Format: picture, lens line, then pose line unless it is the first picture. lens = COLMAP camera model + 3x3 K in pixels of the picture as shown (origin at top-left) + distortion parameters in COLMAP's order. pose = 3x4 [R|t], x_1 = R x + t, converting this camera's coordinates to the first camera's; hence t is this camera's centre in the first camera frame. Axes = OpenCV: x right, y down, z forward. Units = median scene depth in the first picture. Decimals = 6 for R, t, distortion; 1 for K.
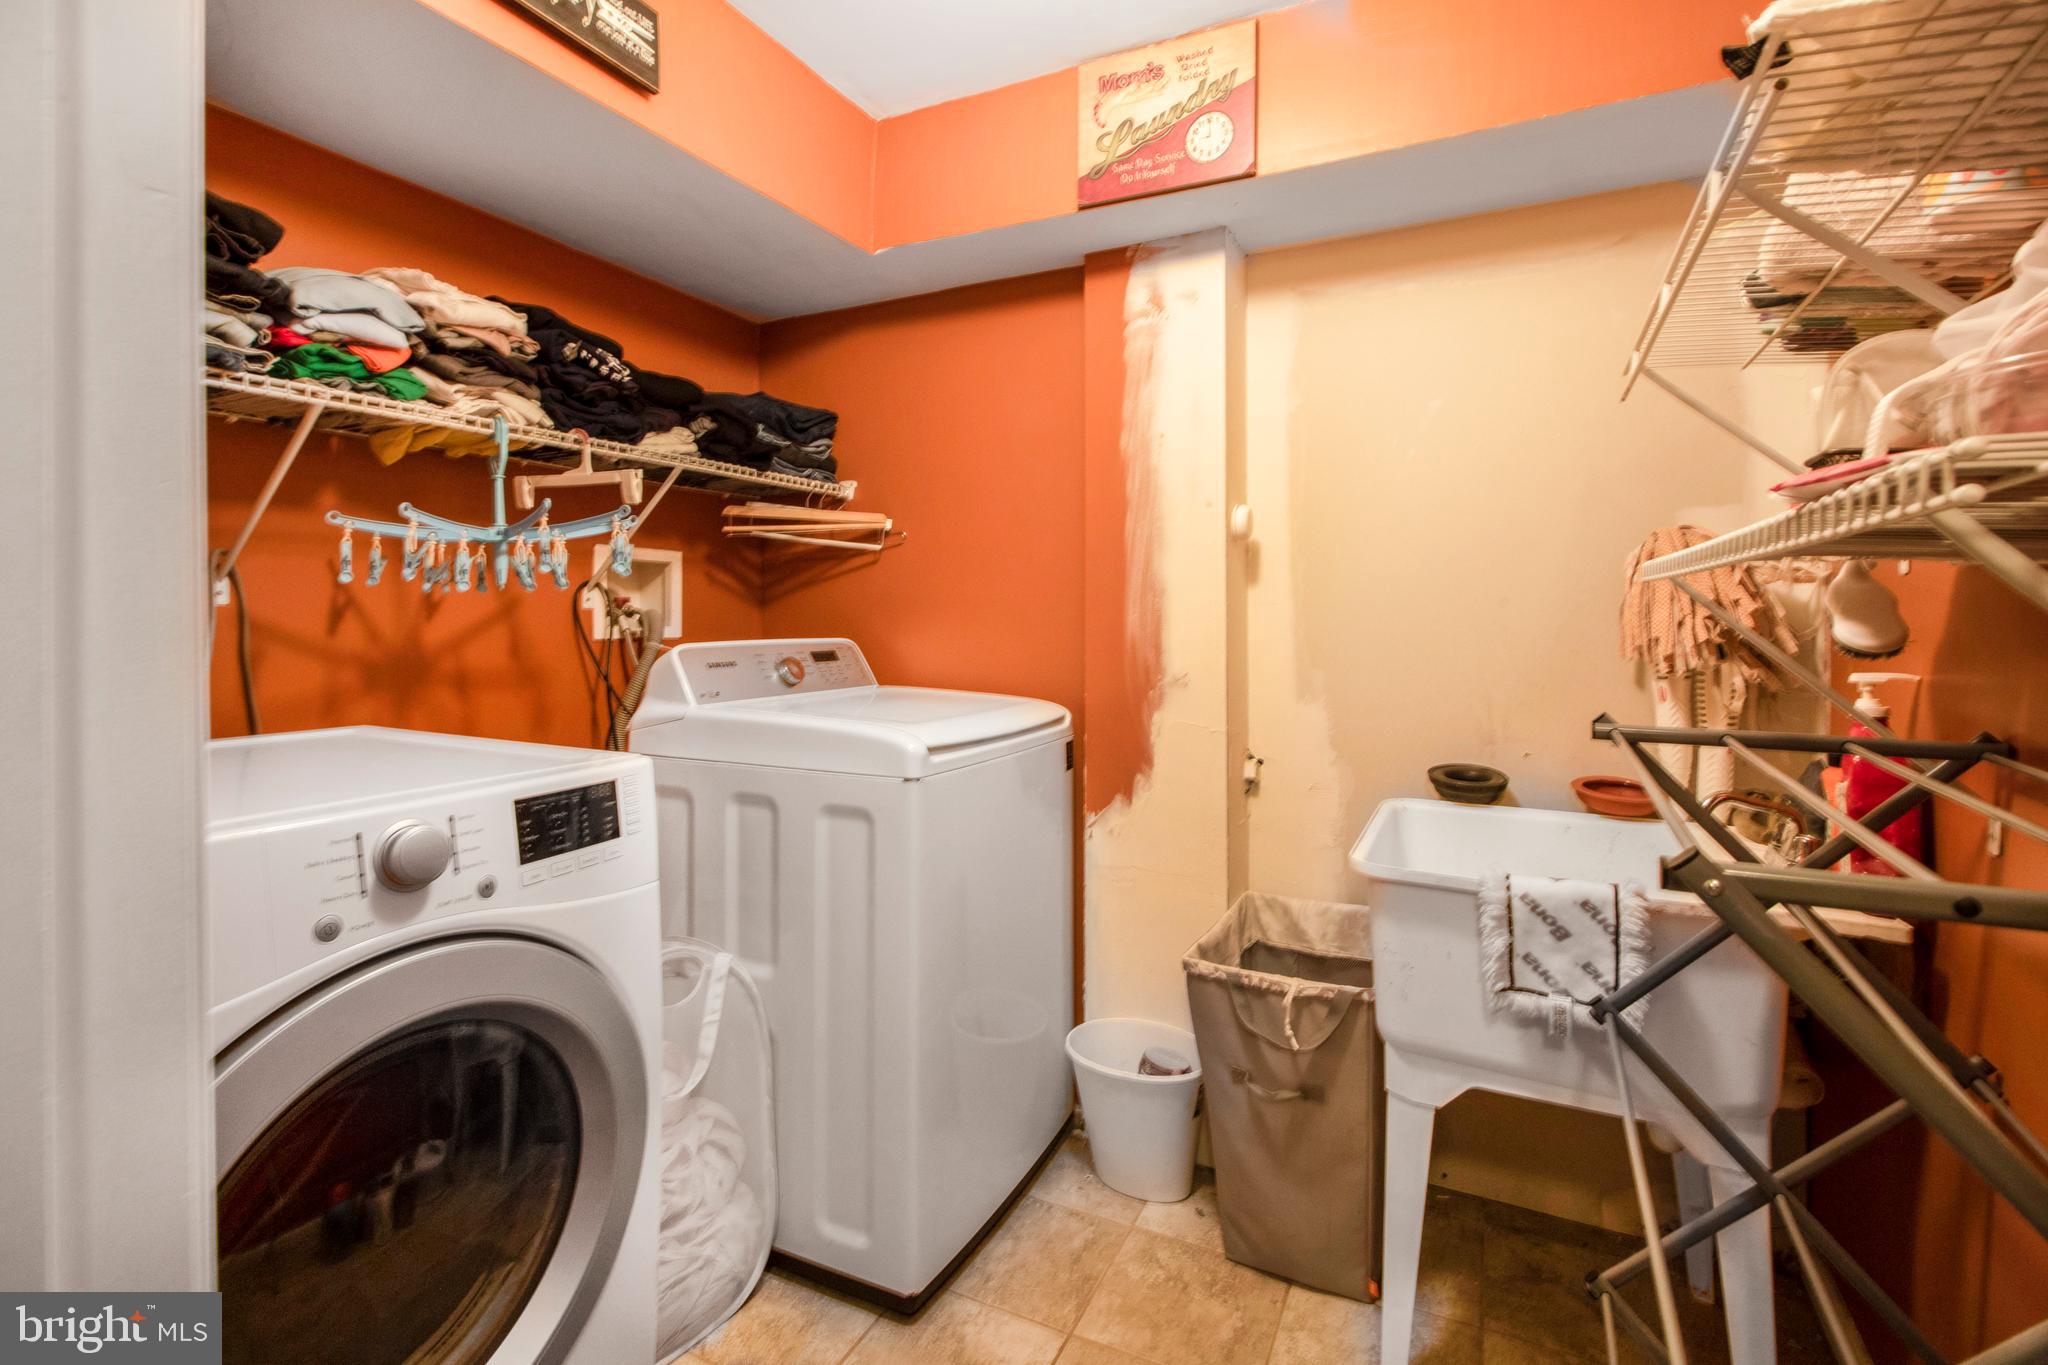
lens RADIAL K [[963.6, 0, 1021.1], [0, 963.6, 610.5], [0, 0, 1]] dist [0.024539, -0.015397]
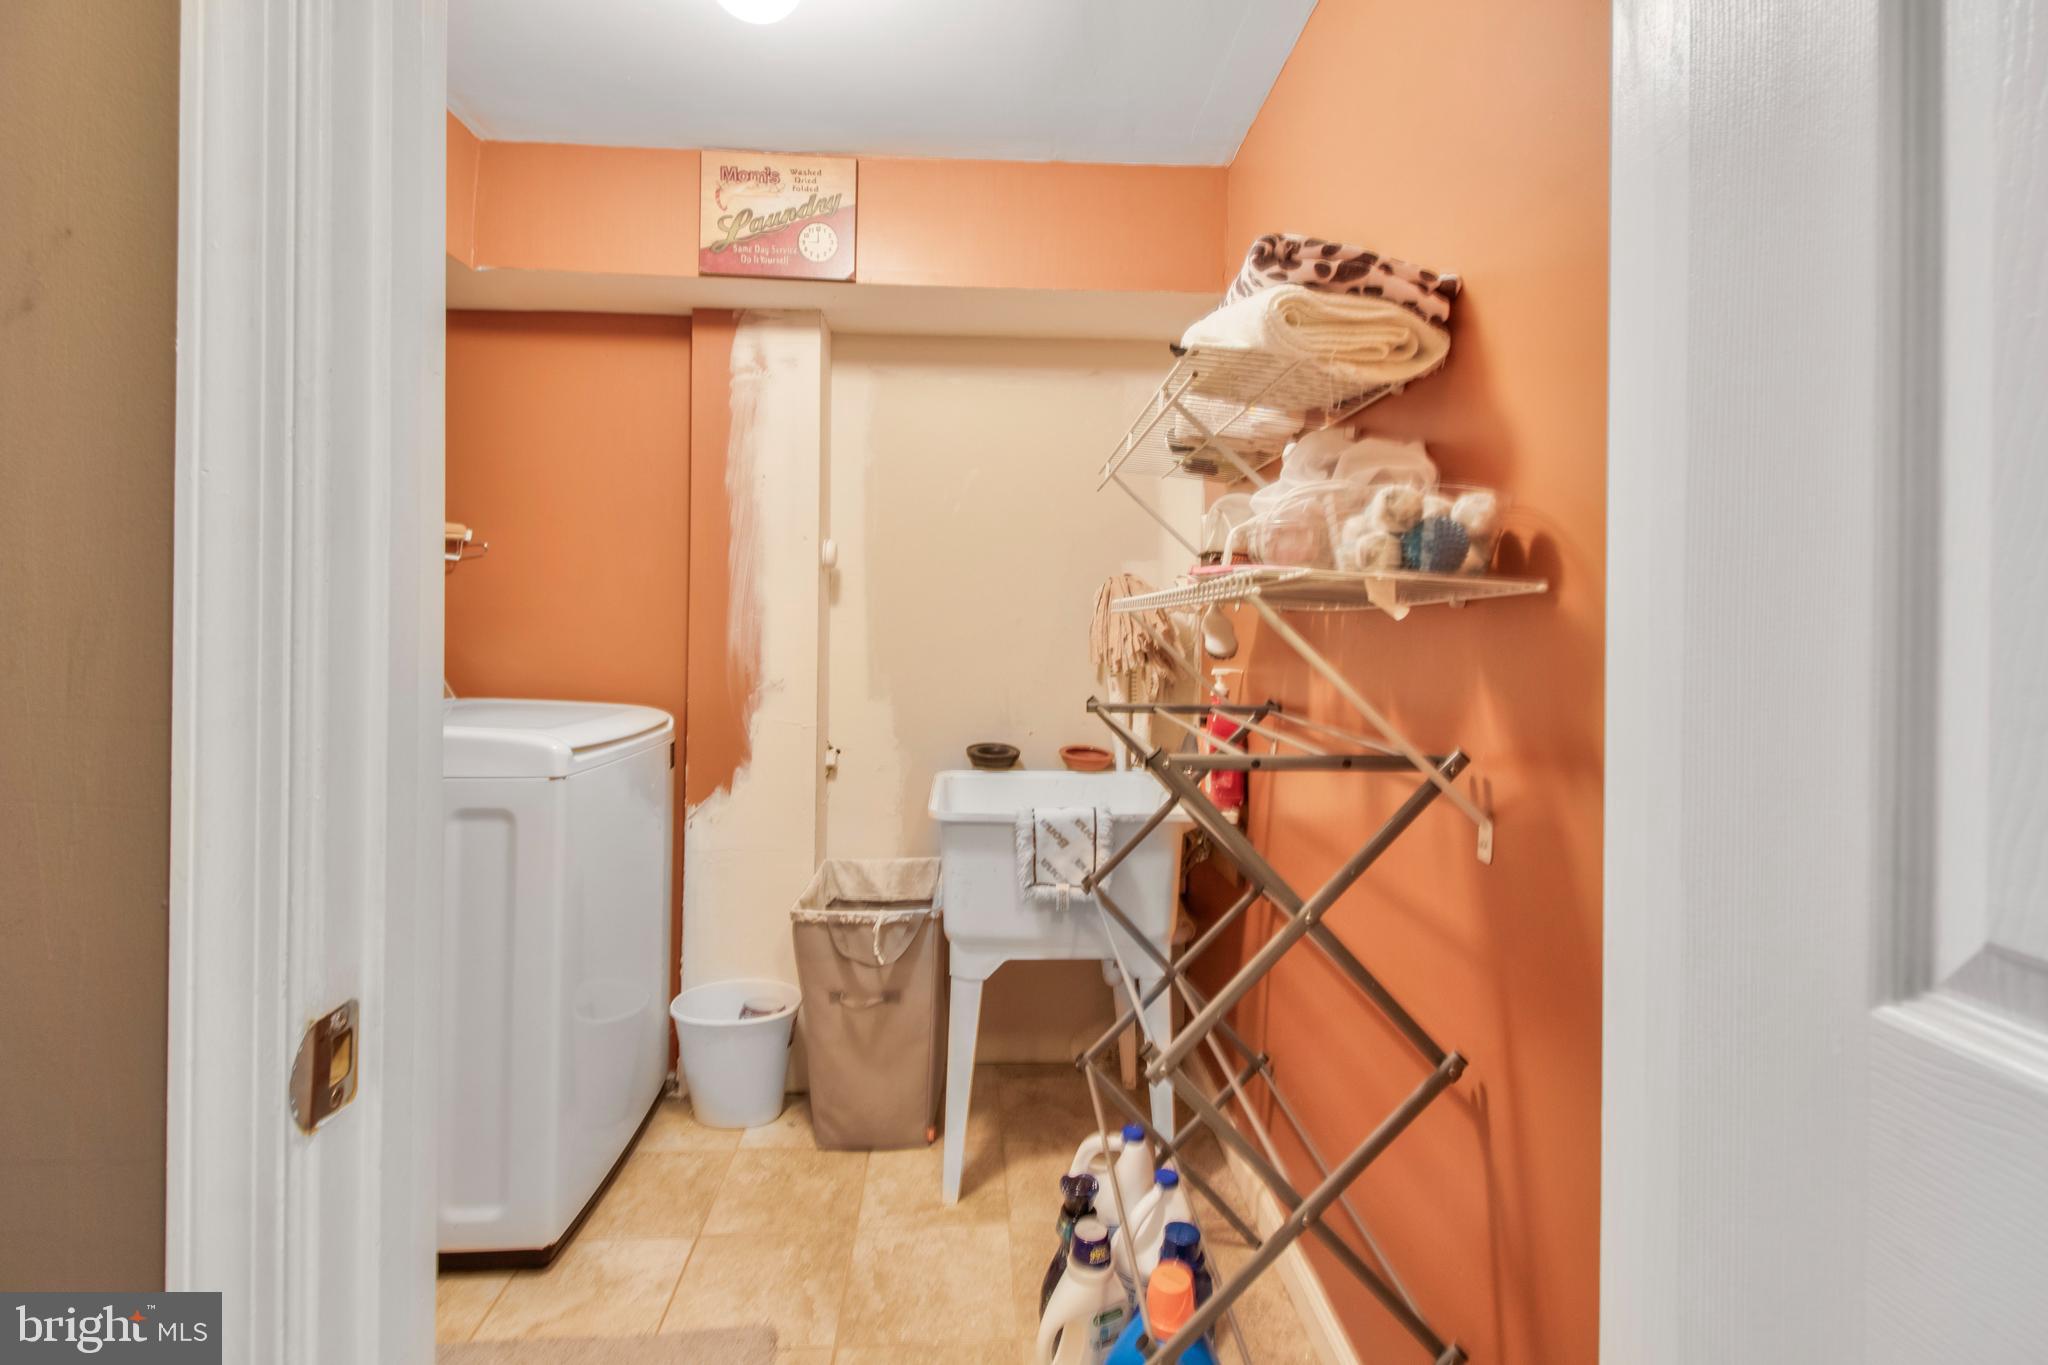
lens RADIAL K [[982.0, 0, 1029.9], [0, 982.0, 630.6], [0, 0, 1]] dist [0.012184, -0.000325]
pose [[0.863200, 0.008214, 0.504796, -0.205254], [-0.012075, 0.999918, 0.004378, -0.003617], [-0.504718, -0.009874, 0.863228, -0.226411]]
